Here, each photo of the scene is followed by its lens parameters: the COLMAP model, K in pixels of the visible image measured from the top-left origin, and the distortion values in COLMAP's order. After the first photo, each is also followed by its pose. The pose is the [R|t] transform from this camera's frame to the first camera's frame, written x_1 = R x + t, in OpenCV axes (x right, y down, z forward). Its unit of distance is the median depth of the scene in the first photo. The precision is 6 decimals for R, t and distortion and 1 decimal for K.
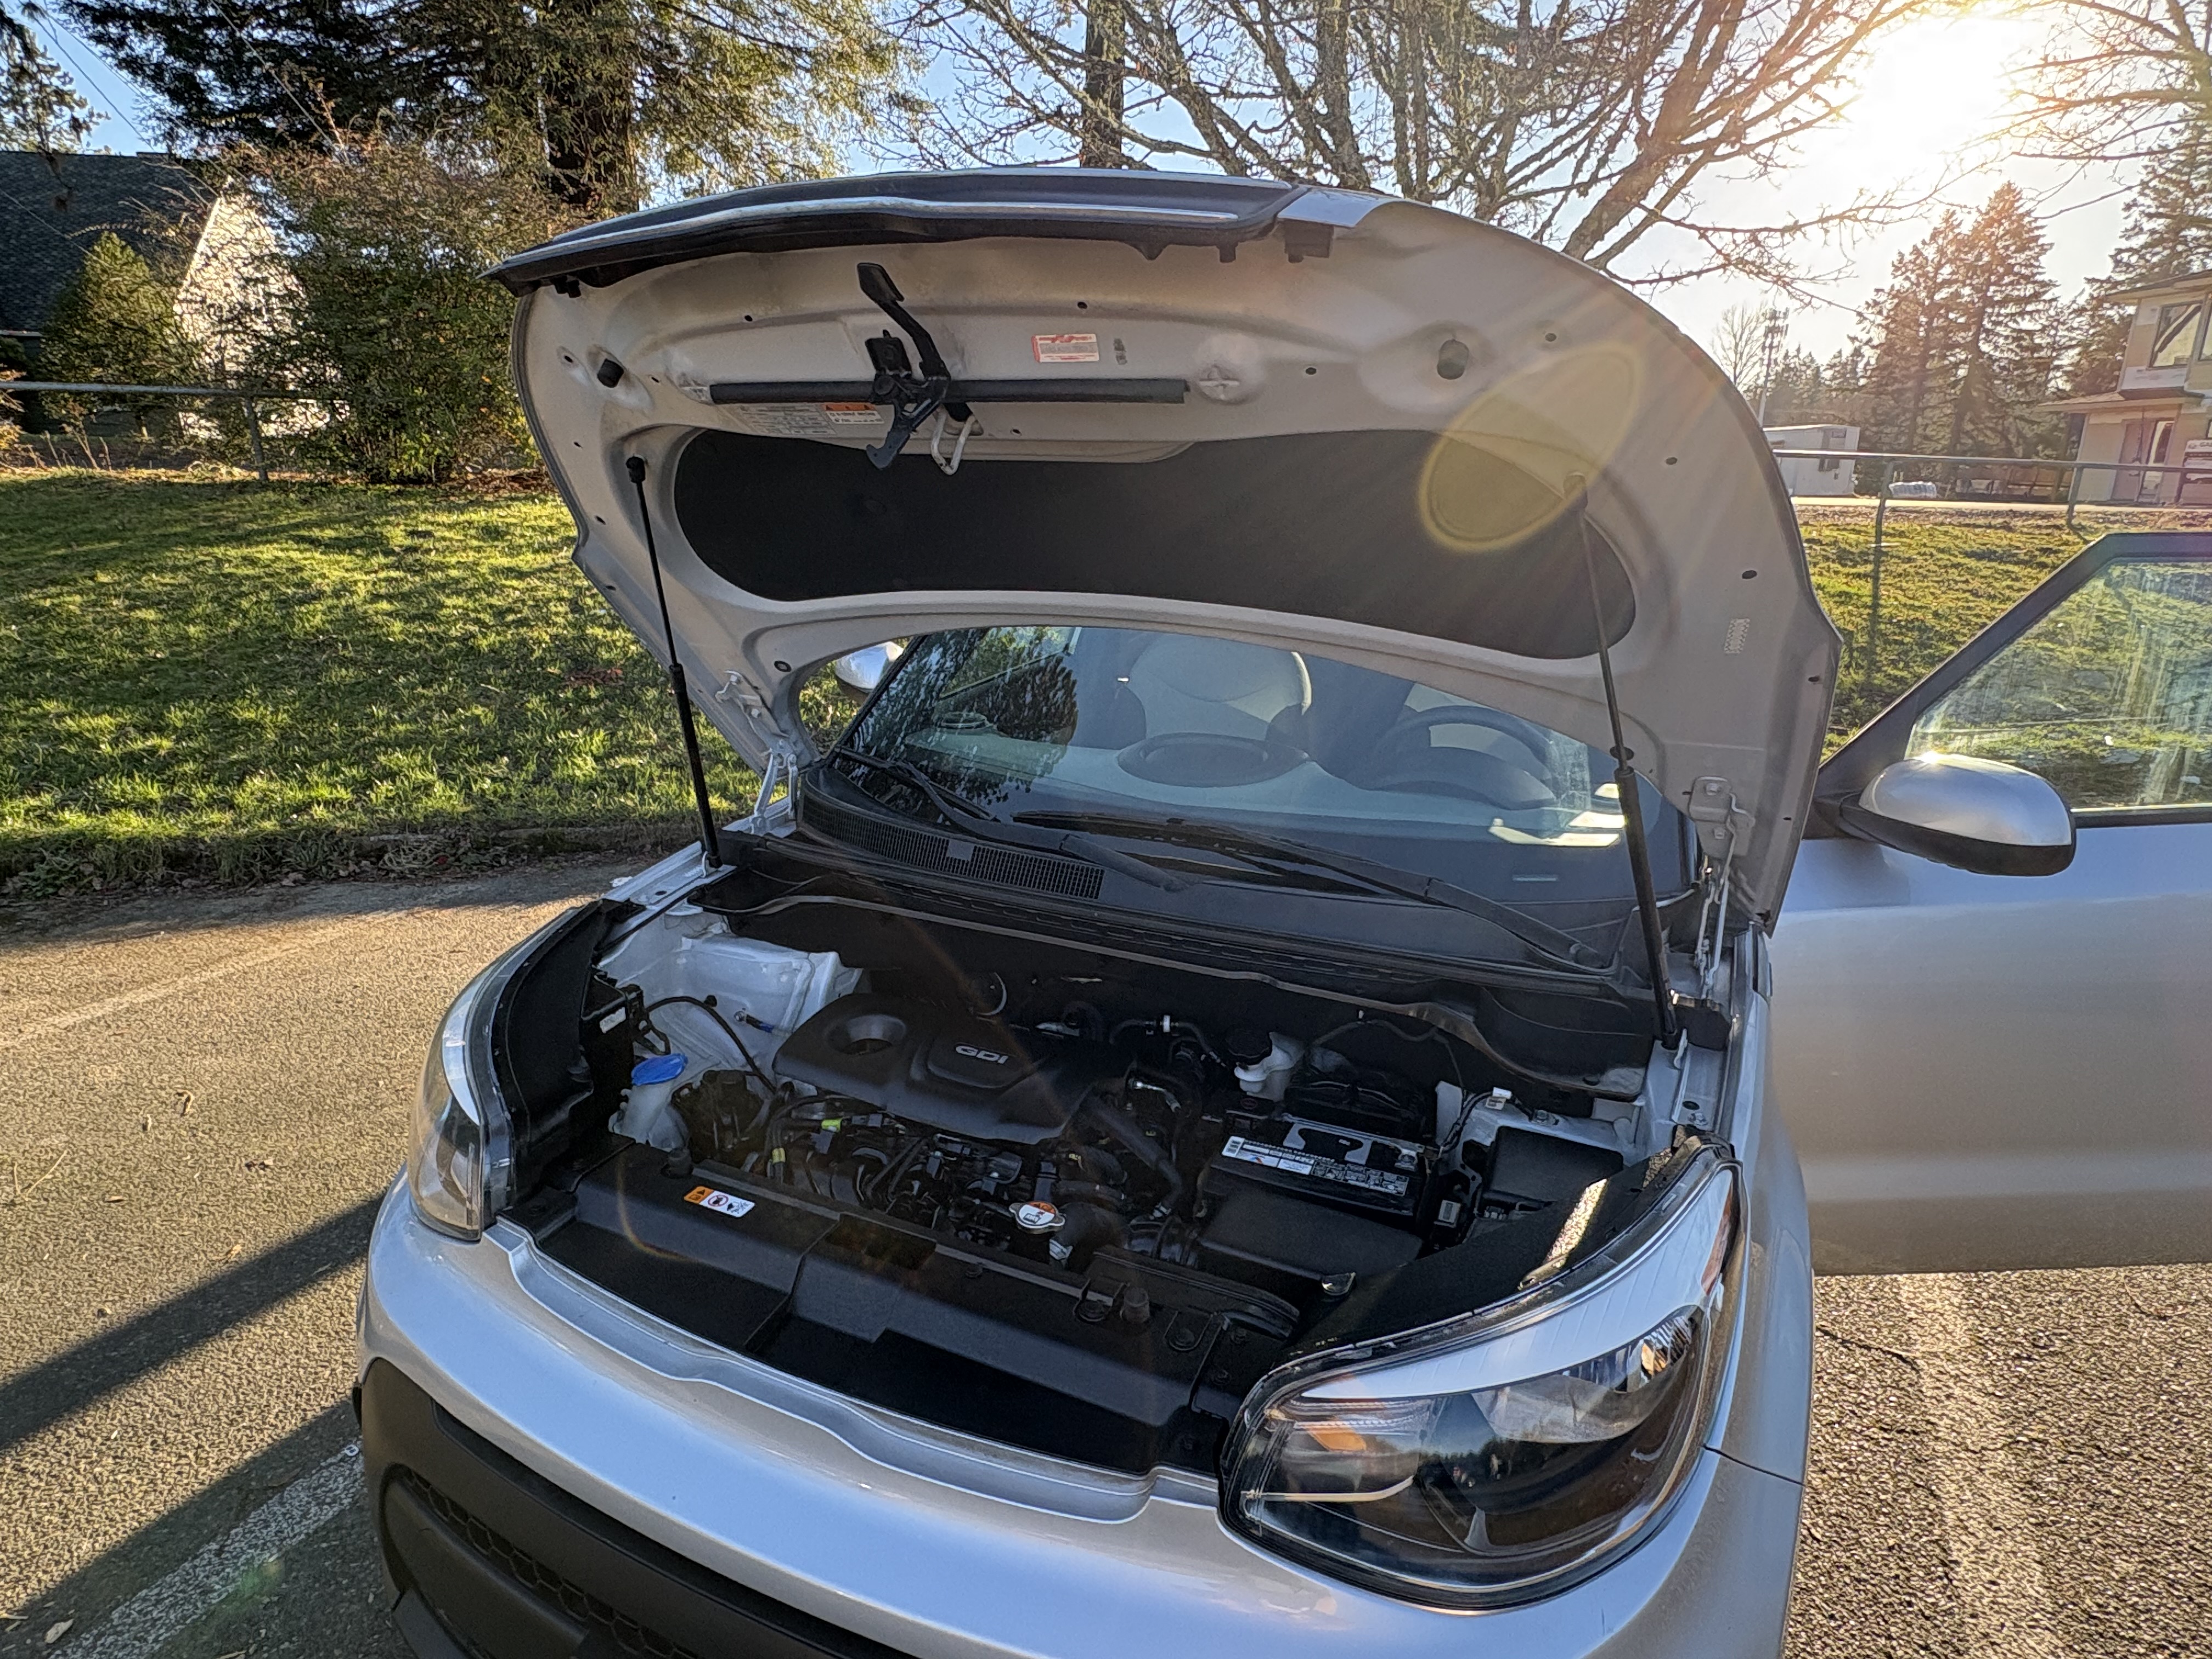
lens RADIAL K [[1204.4, 0, 1096.8], [0, 1204.4, 833.0], [0, 0, 1]] dist [-0.014389, 0.010725]
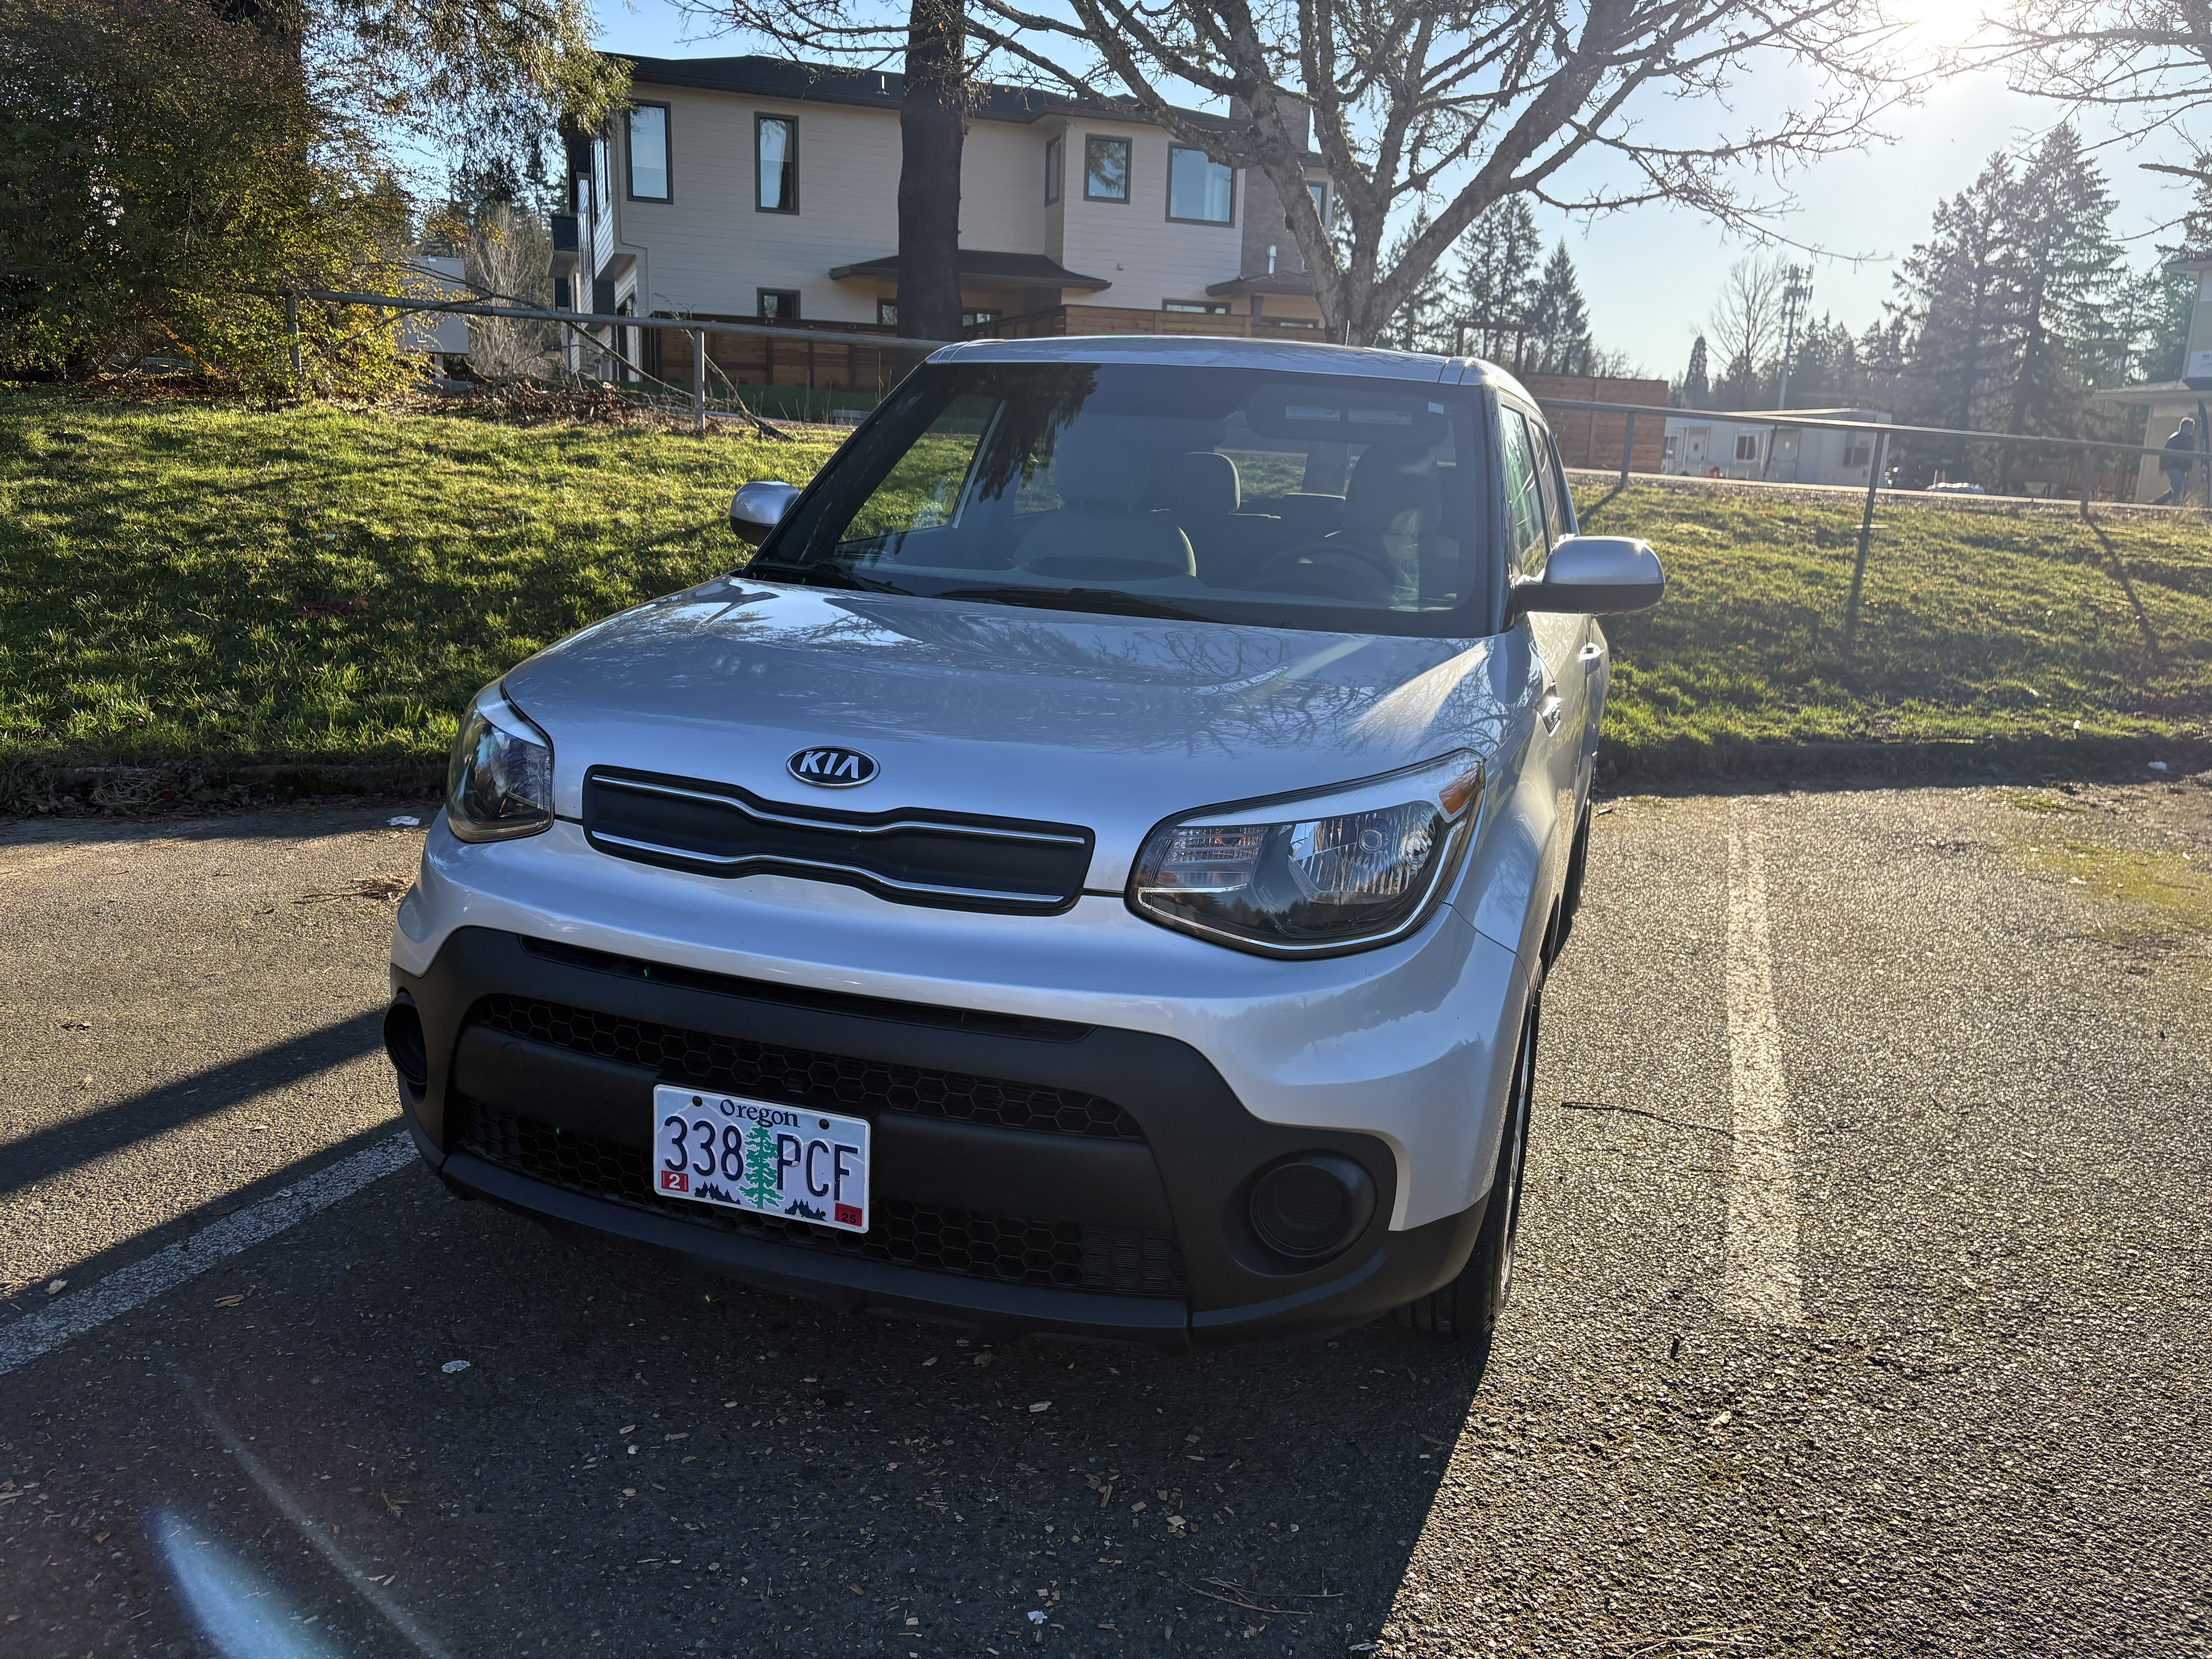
lens RADIAL K [[1657.6, 0, 1117.4], [0, 1657.6, 829.8], [0, 0, 1]] dist [0.048857, -0.048082]
pose [[0.992751, 0.008354, 0.119897, -0.020927], [-0.000456, 0.997836, -0.065751, 0.076734], [-0.120187, 0.065220, 0.990607, -0.141785]]
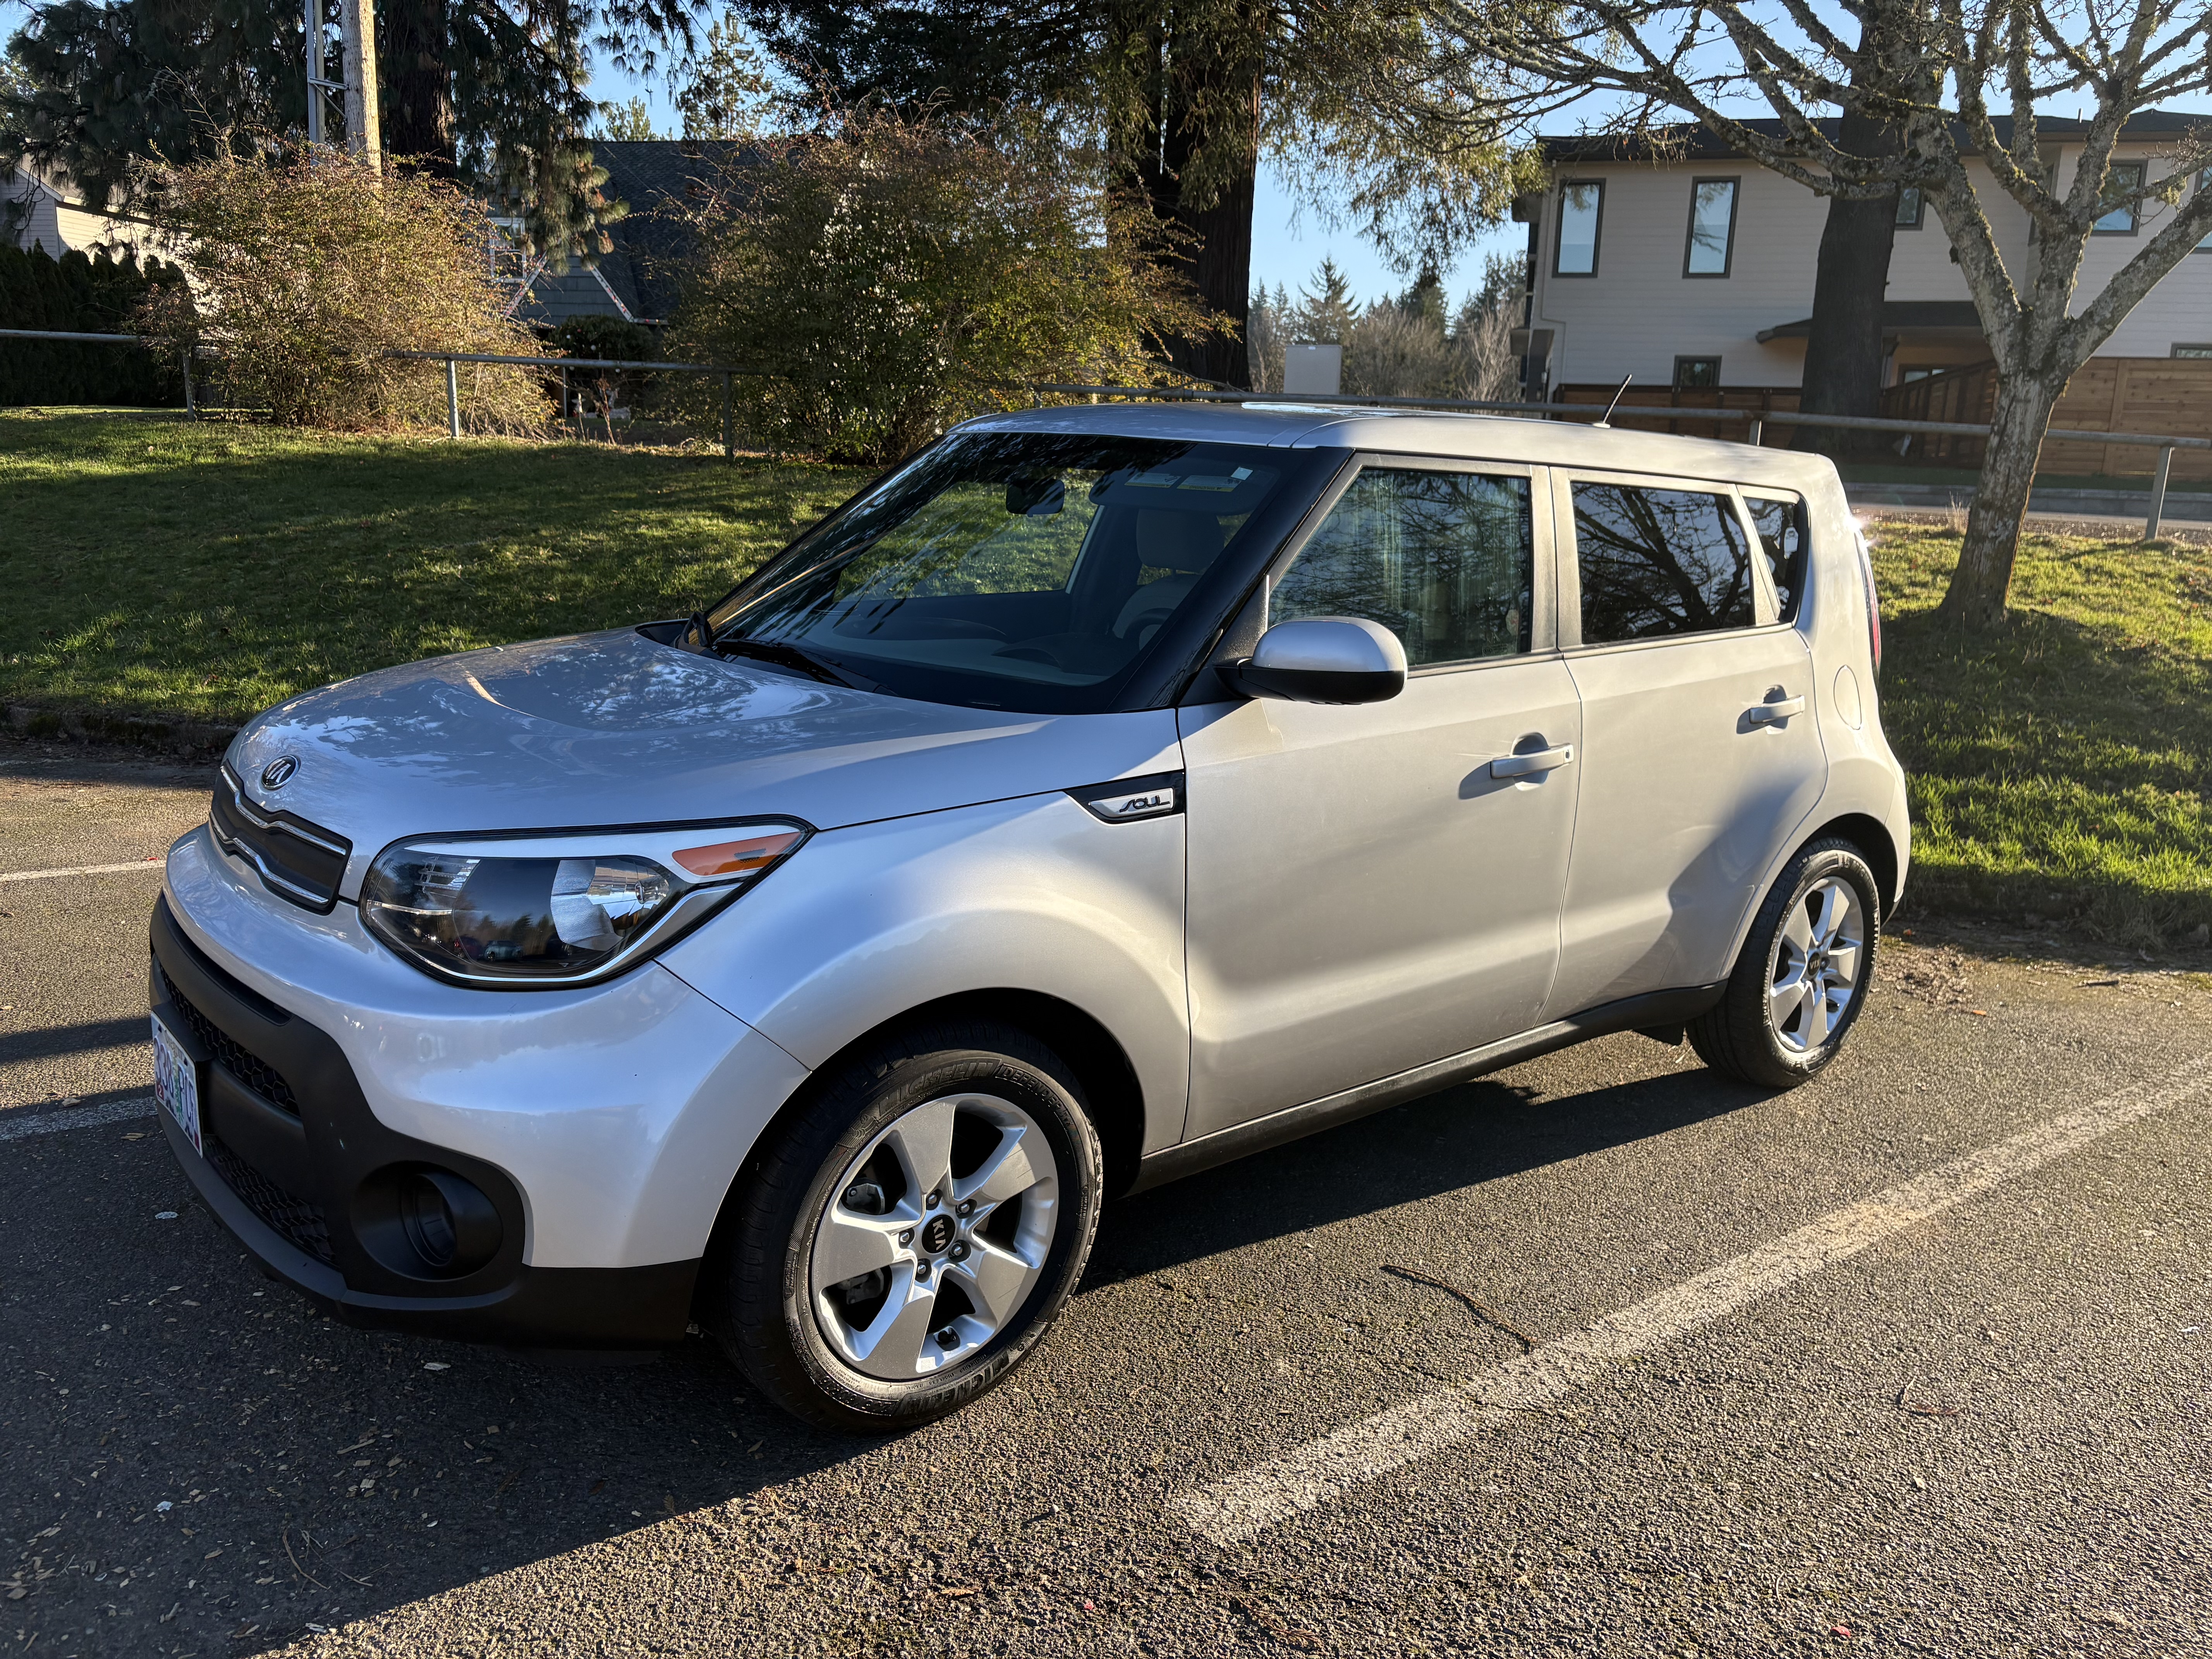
lens RADIAL K [[1657.6, 0, 1102.0], [0, 1657.6, 837.3], [0, 0, 1]] dist [0.048857, -0.048082]
pose [[0.899202, 0.120030, -0.420747, 0.245421], [-0.158308, 0.985736, -0.057121, 0.054839], [0.407890, 0.117971, 0.905378, -0.096991]]
